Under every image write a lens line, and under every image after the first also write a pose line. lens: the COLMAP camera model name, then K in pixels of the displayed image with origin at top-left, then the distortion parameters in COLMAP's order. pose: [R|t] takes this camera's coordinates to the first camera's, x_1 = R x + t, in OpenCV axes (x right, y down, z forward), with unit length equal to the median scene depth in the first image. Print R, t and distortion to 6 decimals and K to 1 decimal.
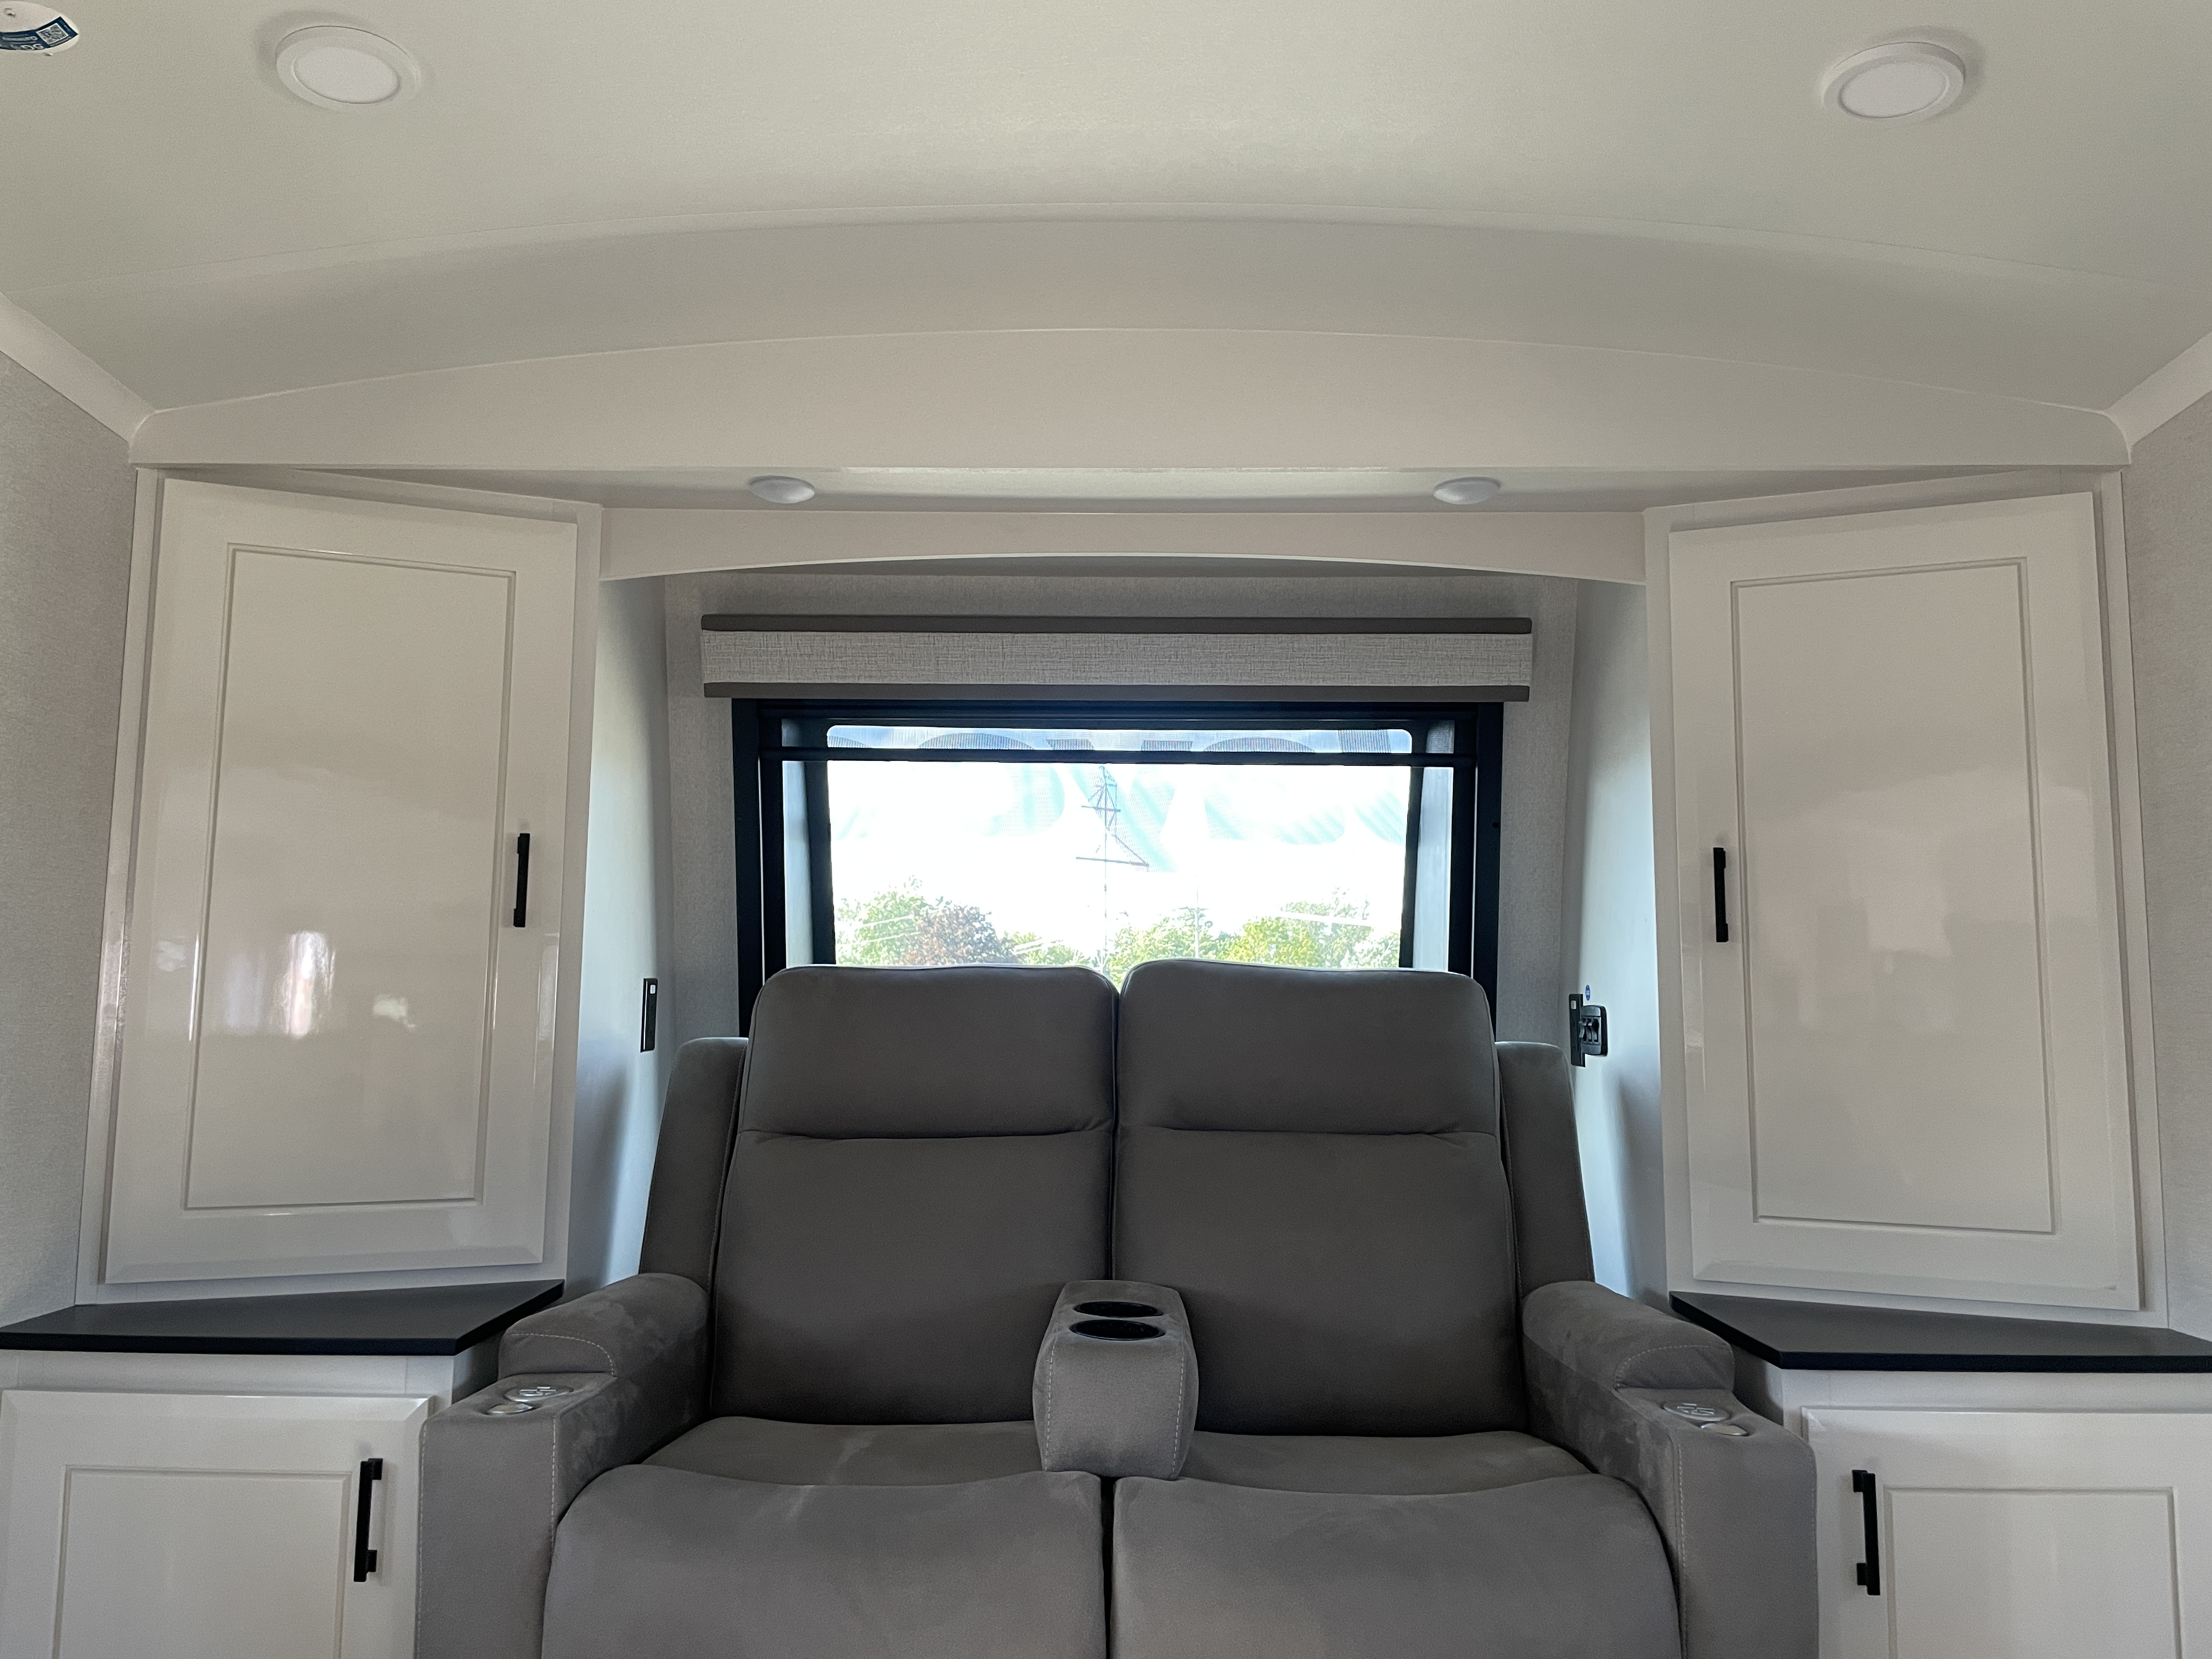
lens RADIAL K [[1700.0, 0, 1105.4], [0, 1700.0, 807.0], [0, 0, 1]] dist [0.070815, -0.085032]
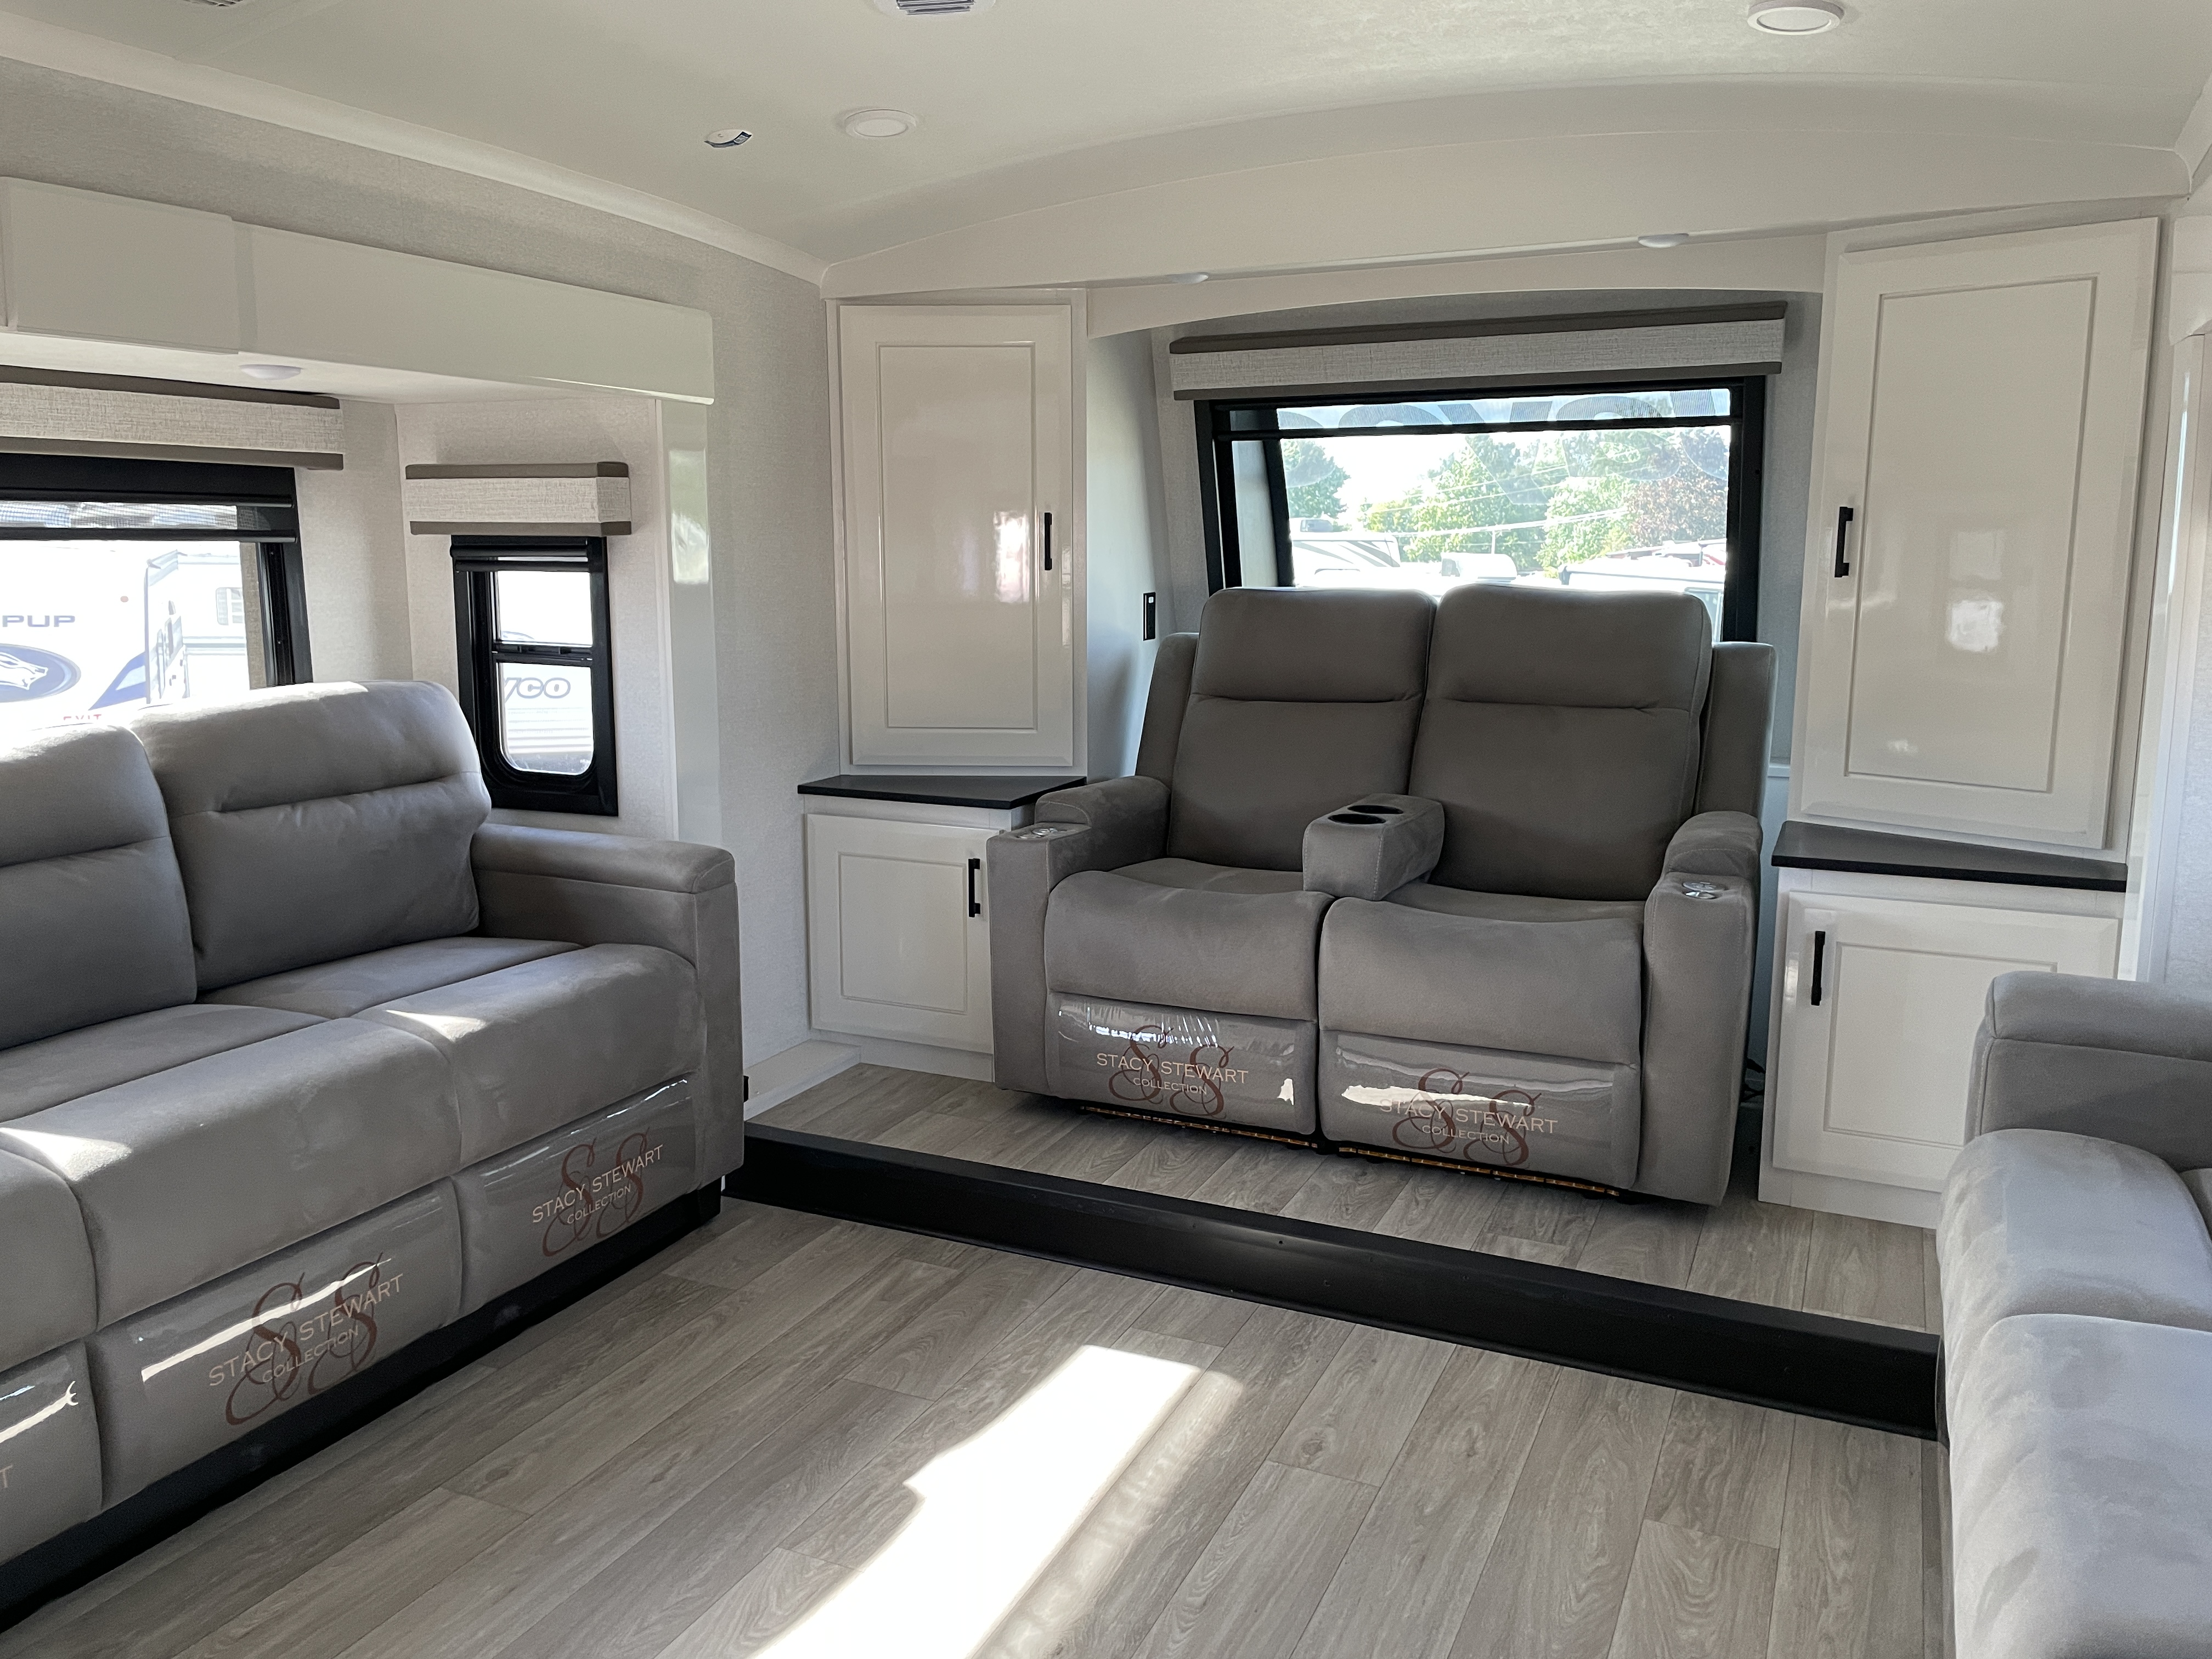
lens RADIAL K [[1700.0, 0, 1112.8], [0, 1700.0, 843.9], [0, 0, 1]] dist [0.070815, -0.085032]
pose [[0.914182, 0.064673, -0.400111, 0.396108], [0.052642, 0.959879, 0.275428, -0.127179], [0.401871, -0.272854, 0.874100, -0.495600]]
